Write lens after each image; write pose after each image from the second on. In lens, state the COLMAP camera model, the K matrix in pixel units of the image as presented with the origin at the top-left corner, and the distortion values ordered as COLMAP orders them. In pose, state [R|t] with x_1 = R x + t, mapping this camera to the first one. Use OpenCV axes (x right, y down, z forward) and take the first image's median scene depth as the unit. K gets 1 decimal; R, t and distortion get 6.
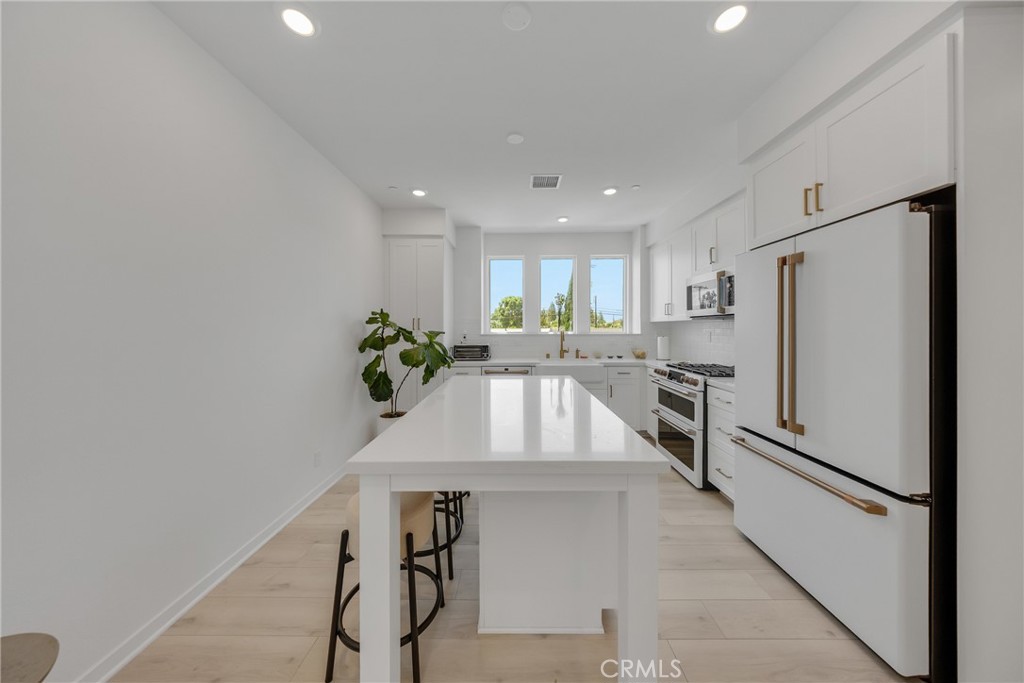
lens RADIAL K [[307.4, 0, 511.5], [0, 307.4, 326.7], [0, 0, 1]] dist [-0.002556, -0.001346]
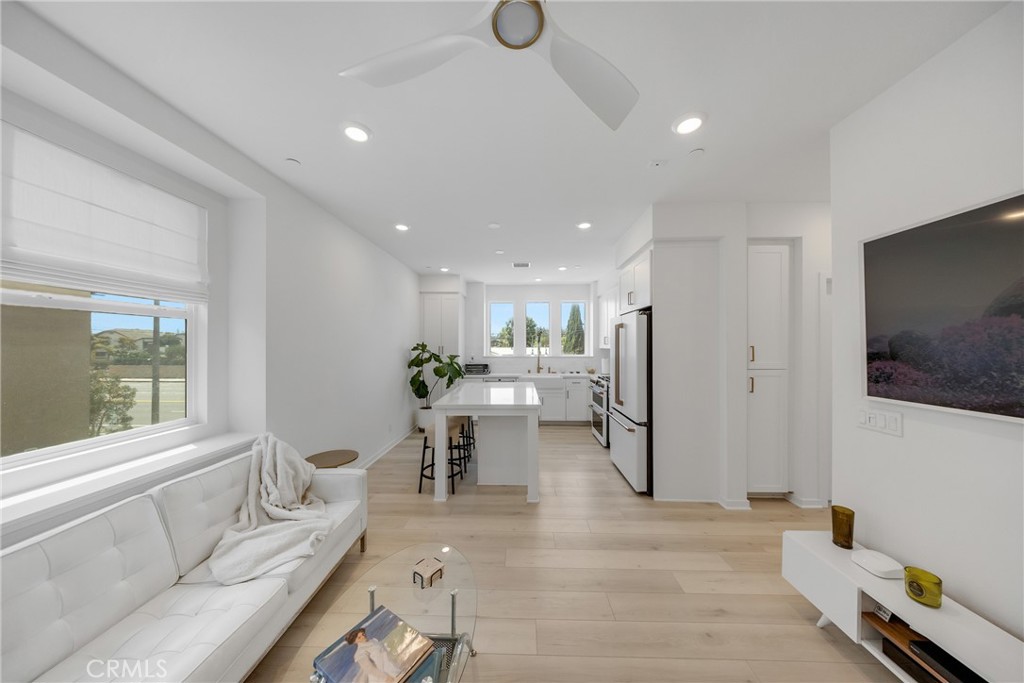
lens RADIAL K [[307.4, 0, 510.1], [0, 307.4, 342.8], [0, 0, 1]] dist [-0.002556, -0.001346]
pose [[0.999528, -0.000018, -0.030720, 0.094879], [-0.000168, 0.999982, -0.006033, -0.042138], [0.030720, 0.006035, 0.999510, -0.603188]]
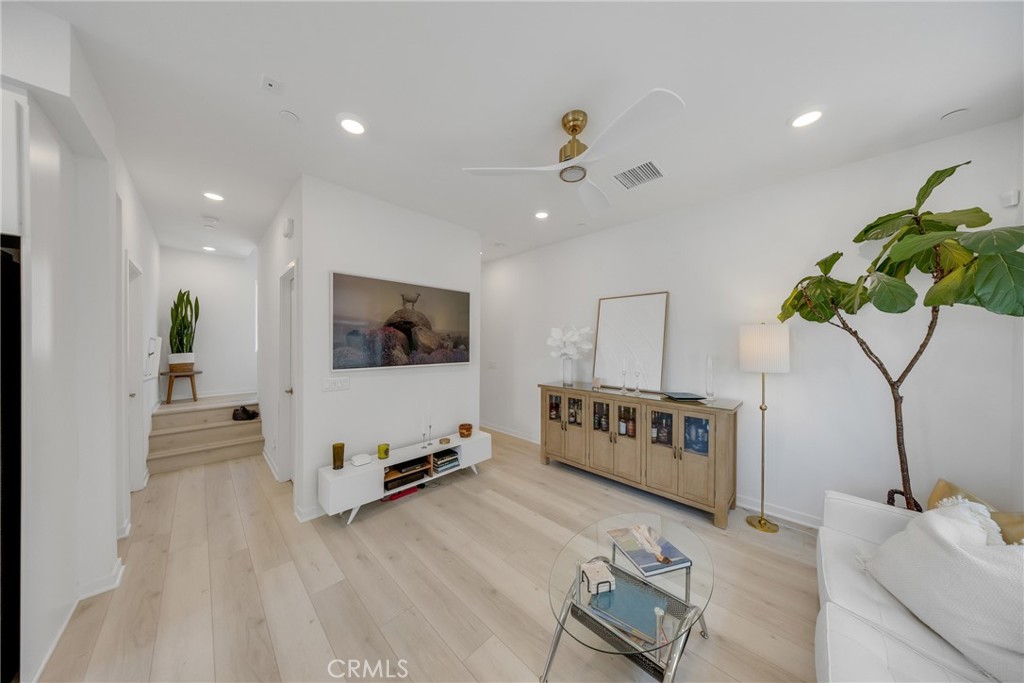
lens RADIAL K [[307.4, 0, 507.0], [0, 307.4, 343.6], [0, 0, 1]] dist [-0.002556, -0.001346]
pose [[-0.725769, -0.002750, 0.687933, -0.221379], [-0.004538, 0.999989, -0.000789, -0.027206], [-0.687923, -0.003694, -0.725774, 0.199111]]
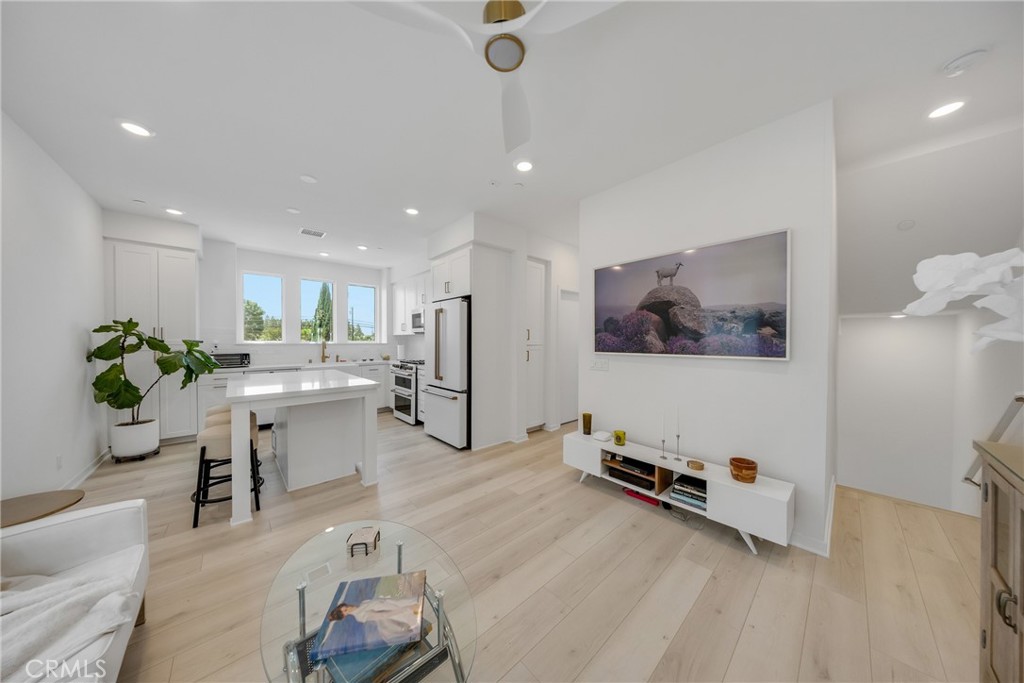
lens RADIAL K [[307.4, 0, 515.6], [0, 307.4, 344.8], [0, 0, 1]] dist [-0.002556, -0.001346]
pose [[0.728876, -0.005200, 0.684626, -0.163959], [-0.005773, 0.999889, 0.013741, 0.009409], [-0.684621, -0.013968, 0.728765, -0.605738]]
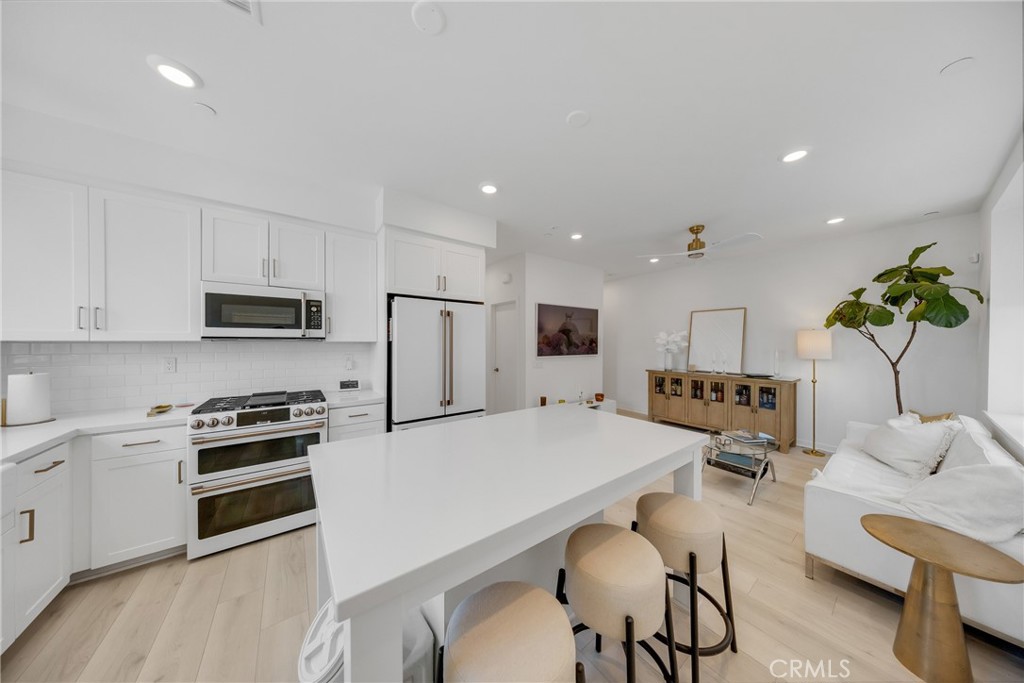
lens RADIAL K [[292.5, 0, 503.4], [0, 292.5, 343.2], [0, 0, 1]] dist [-0.005833, 0.000031]
pose [[-0.588056, -0.001545, 0.808818, -0.361931], [-0.004055, 0.999991, -0.001038, -0.019296], [-0.808810, -0.003890, -0.588058, 0.875054]]
